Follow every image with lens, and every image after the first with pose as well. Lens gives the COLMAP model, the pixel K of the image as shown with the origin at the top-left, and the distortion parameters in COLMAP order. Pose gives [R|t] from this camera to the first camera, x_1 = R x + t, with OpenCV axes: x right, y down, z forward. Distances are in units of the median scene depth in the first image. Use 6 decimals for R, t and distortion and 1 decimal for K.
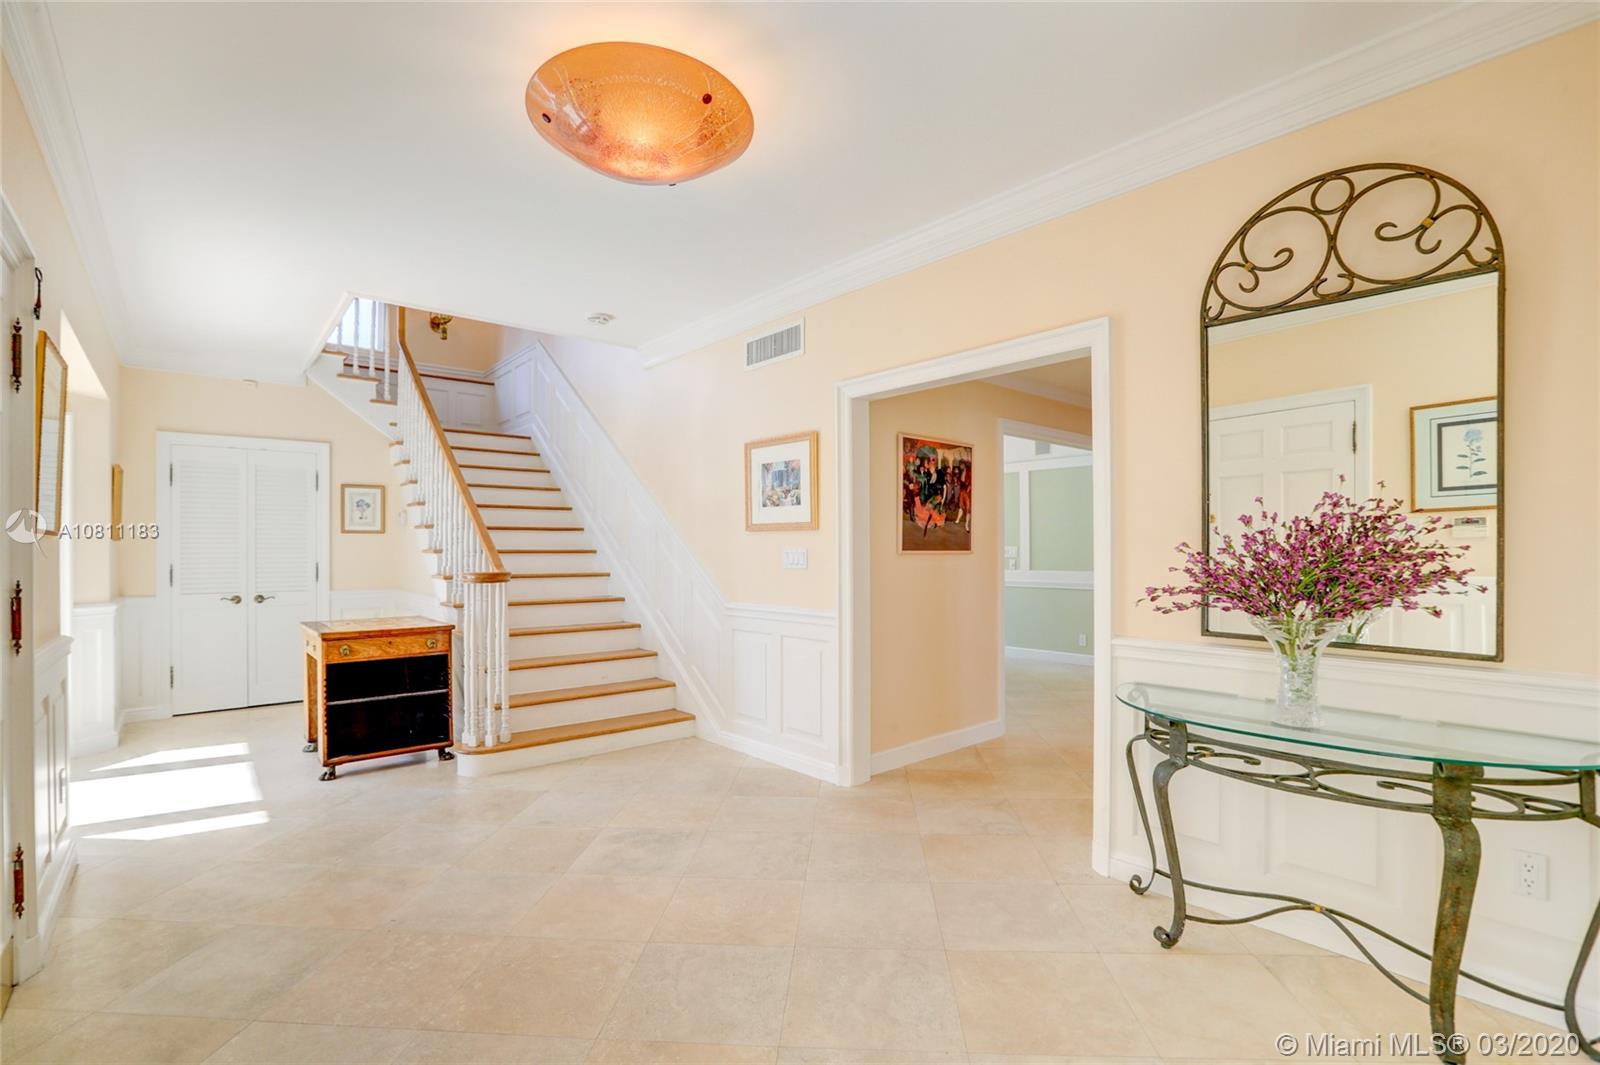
lens RADIAL K [[744.7, 0, 802.5], [0, 744.7, 544.7], [0, 0, 1]] dist [-0.039624, 0.008251]
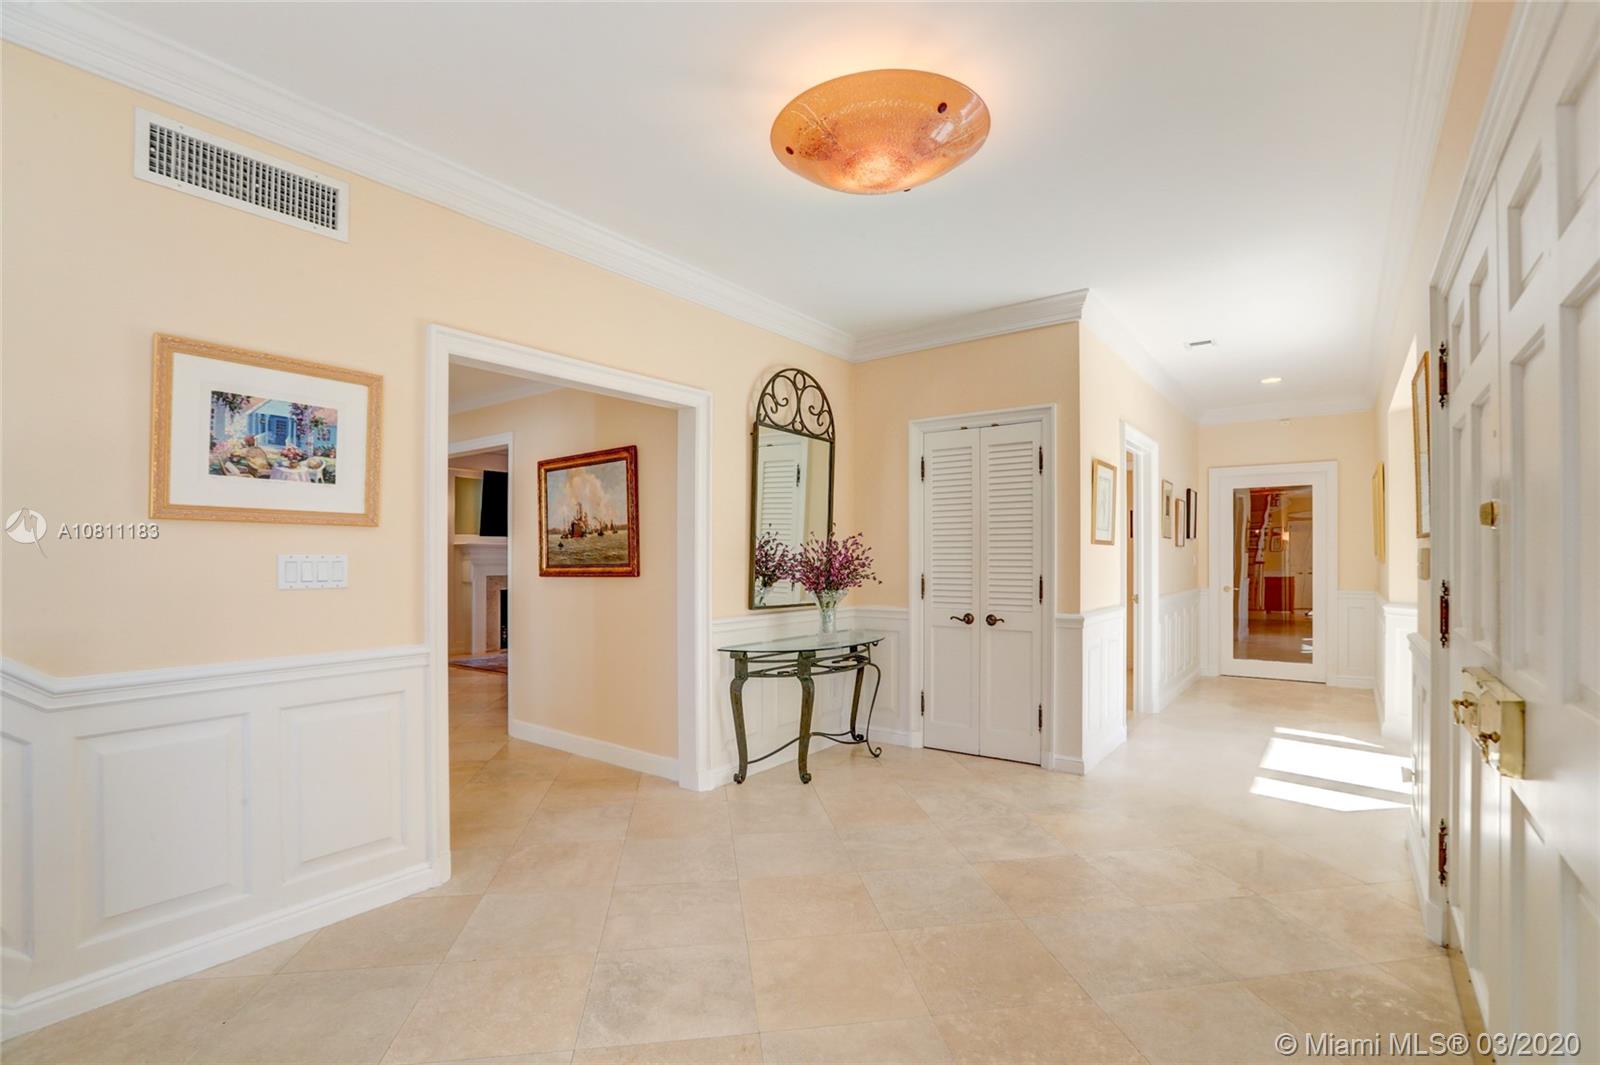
lens RADIAL K [[744.7, 0, 824.5], [0, 744.7, 554.0], [0, 0, 1]] dist [-0.039624, 0.008251]
pose [[-0.241479, 0.003167, 0.970401, -0.760141], [-0.006885, 0.999964, -0.004977, 0.004482], [-0.970382, -0.007883, -0.241448, 0.843002]]
